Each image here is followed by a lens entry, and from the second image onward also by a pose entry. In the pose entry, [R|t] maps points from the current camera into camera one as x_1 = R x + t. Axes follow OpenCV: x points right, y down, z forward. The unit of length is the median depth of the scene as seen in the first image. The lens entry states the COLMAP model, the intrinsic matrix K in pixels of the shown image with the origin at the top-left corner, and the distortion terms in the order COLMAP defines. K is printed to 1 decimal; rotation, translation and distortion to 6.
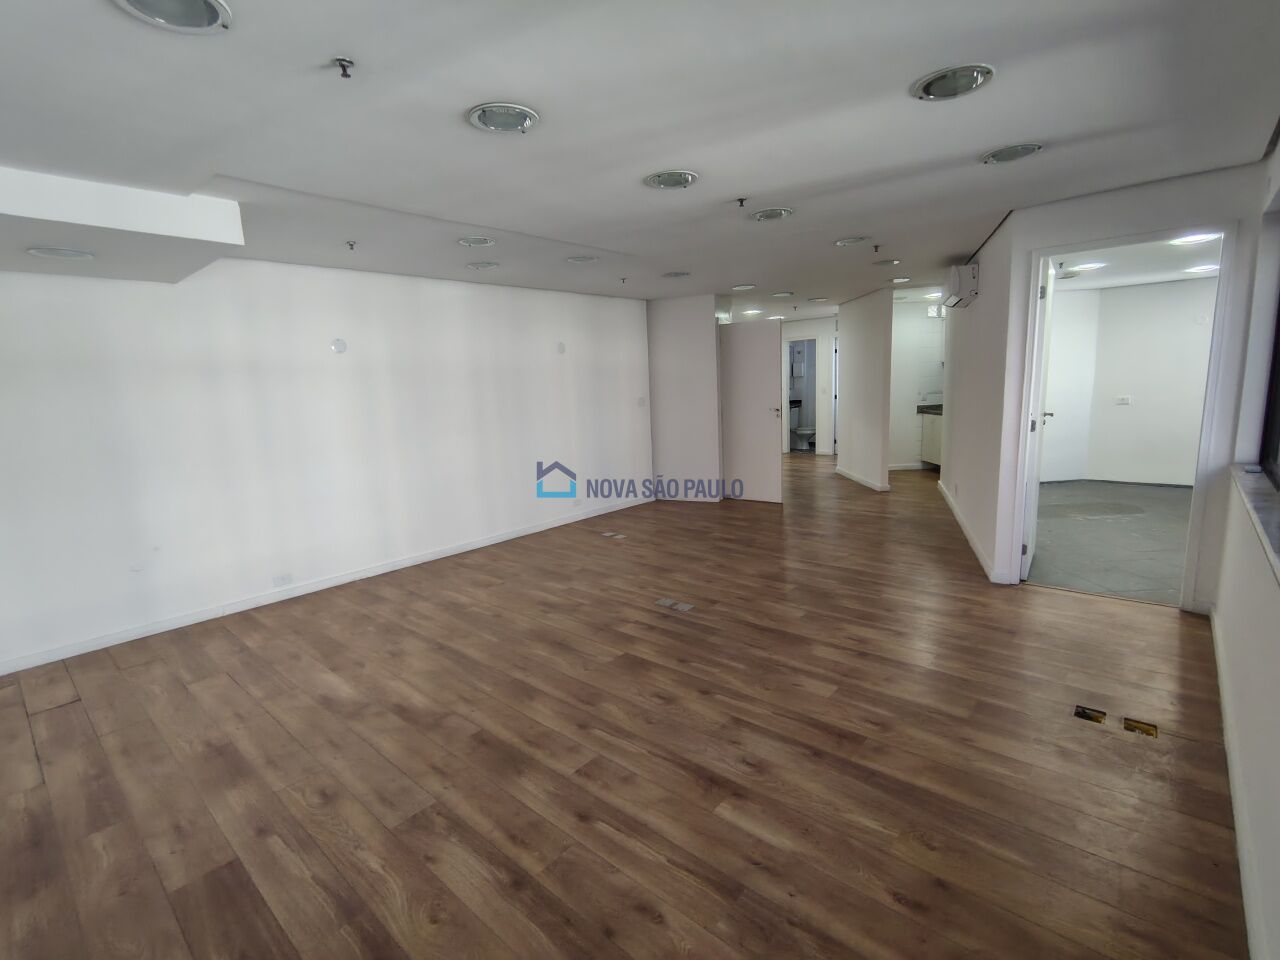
lens RADIAL K [[596.0, 0, 636.5], [0, 596.0, 483.5], [0, 0, 1]] dist [-0.004709, 0.000802]
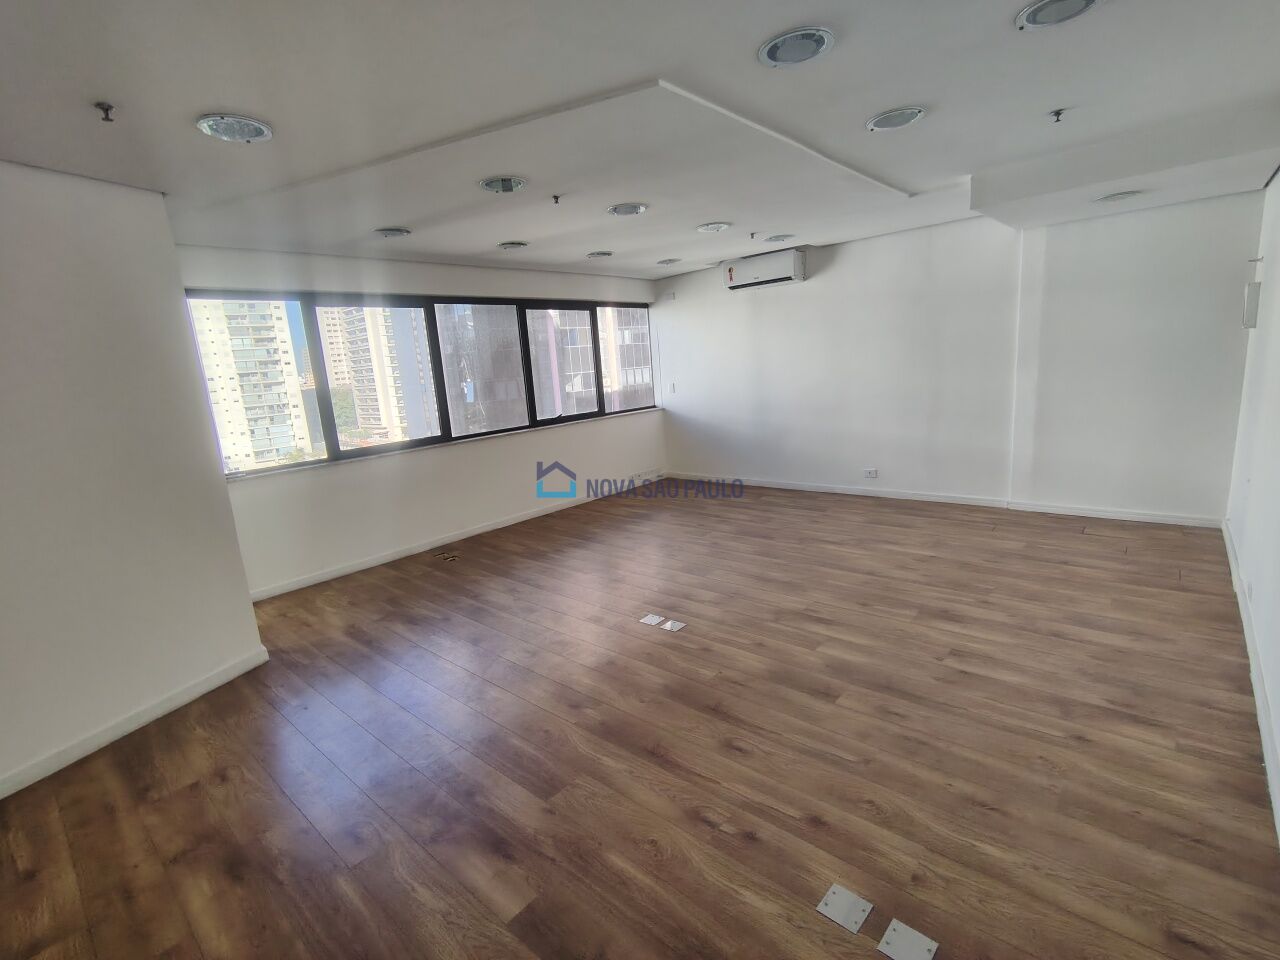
lens RADIAL K [[596.0, 0, 636.5], [0, 596.0, 483.5], [0, 0, 1]] dist [-0.004709, 0.000802]
pose [[-0.992651, 0.118715, 0.023454, 0.065676], [0.119148, 0.924984, 0.360844, -0.344338], [0.021143, 0.360987, -0.932331, 2.008345]]
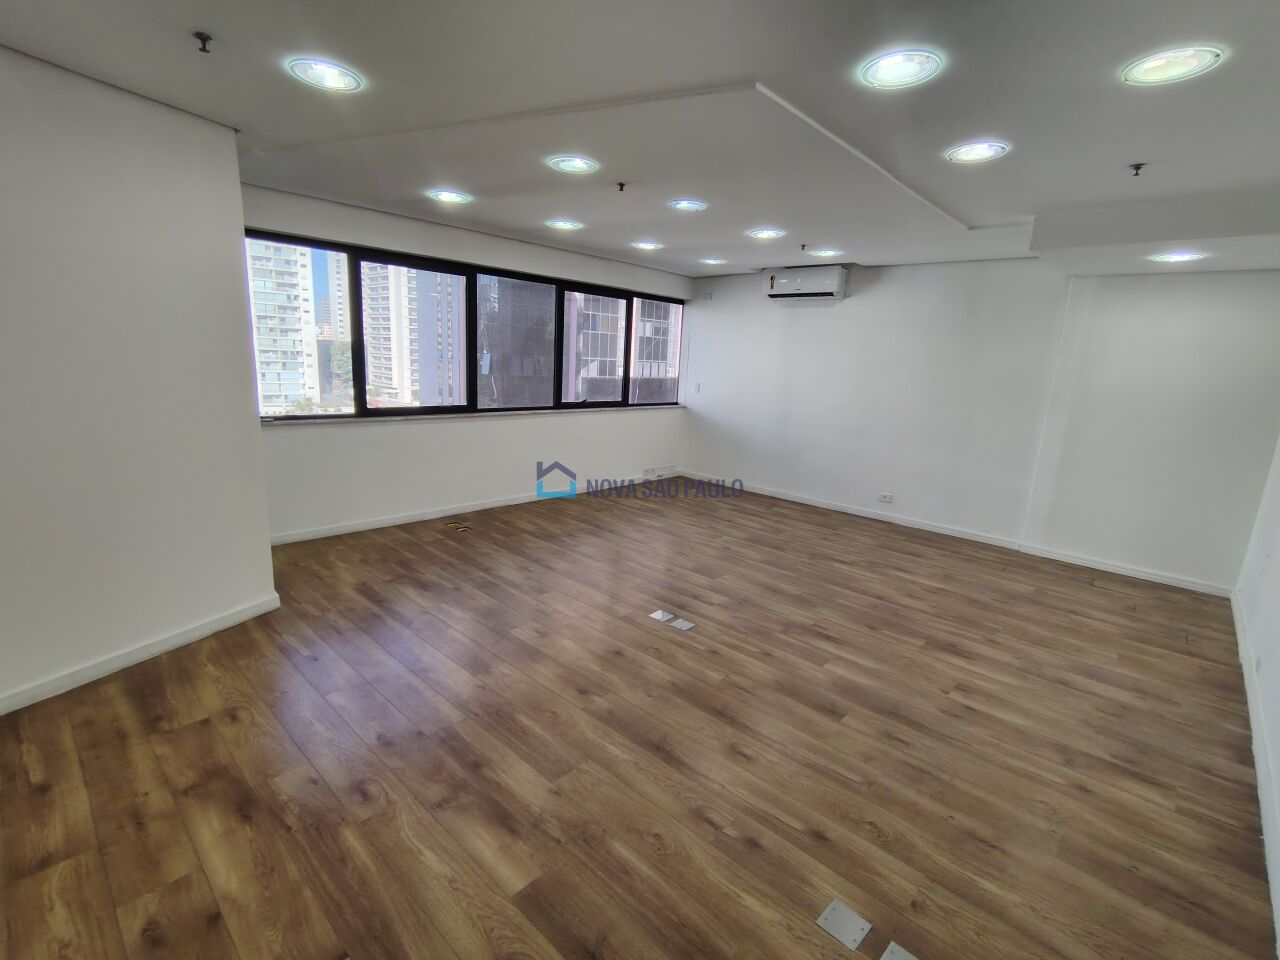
lens RADIAL K [[596.0, 0, 636.5], [0, 596.0, 483.5], [0, 0, 1]] dist [-0.004709, 0.000802]
pose [[-0.999674, -0.010420, 0.023330, 0.112062], [-0.000973, 0.927934, 0.372742, -0.350983], [-0.025532, 0.372598, -0.927642, 2.009933]]
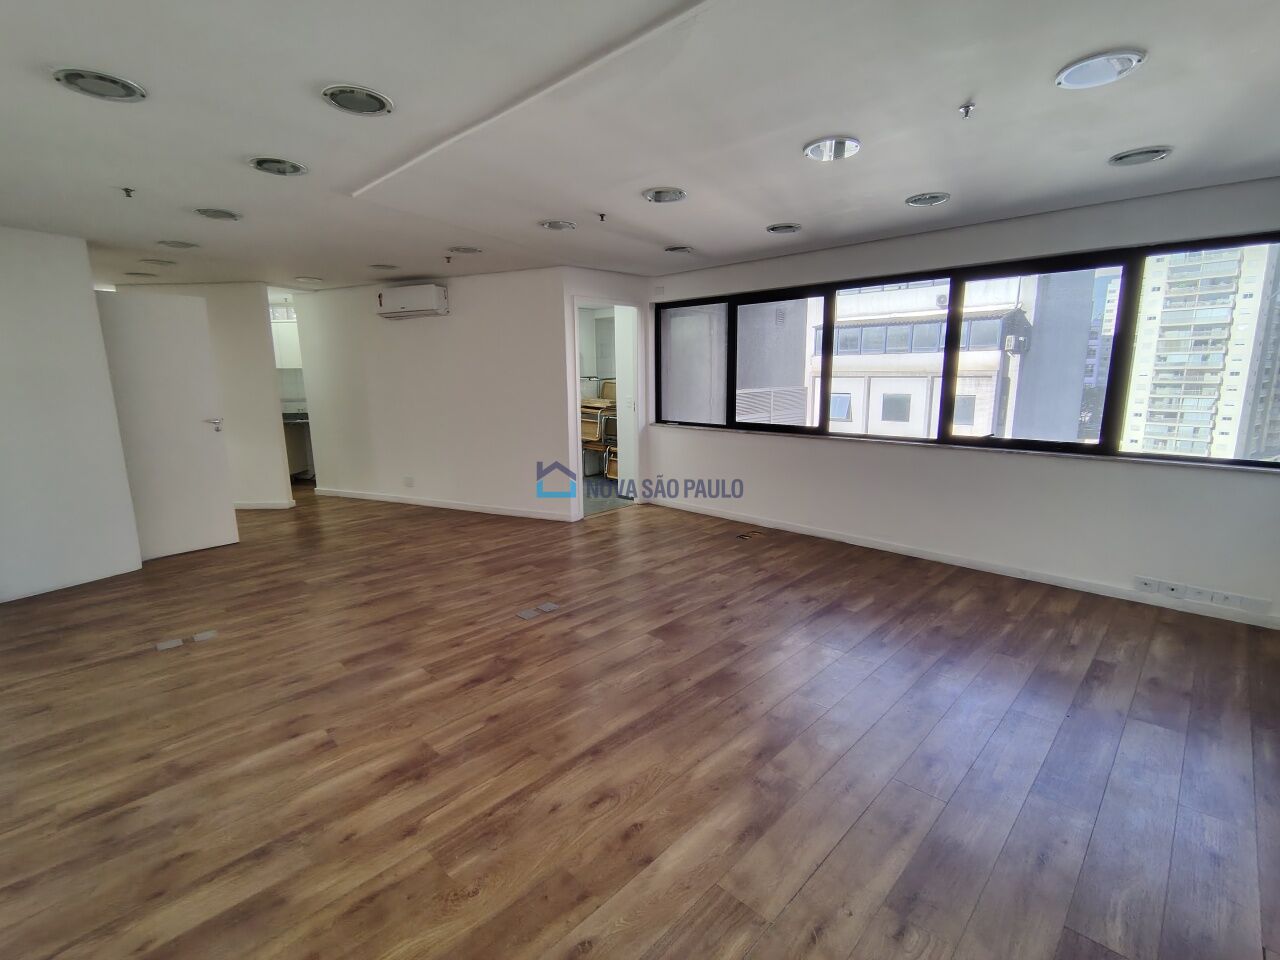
lens RADIAL K [[596.0, 0, 636.5], [0, 596.0, 483.5], [0, 0, 1]] dist [-0.004709, 0.000802]
pose [[0.054126, -0.140066, 0.988662, -0.959695], [0.177909, 0.975624, 0.128479, -0.097856], [-0.982557, 0.168938, 0.077726, 0.863694]]
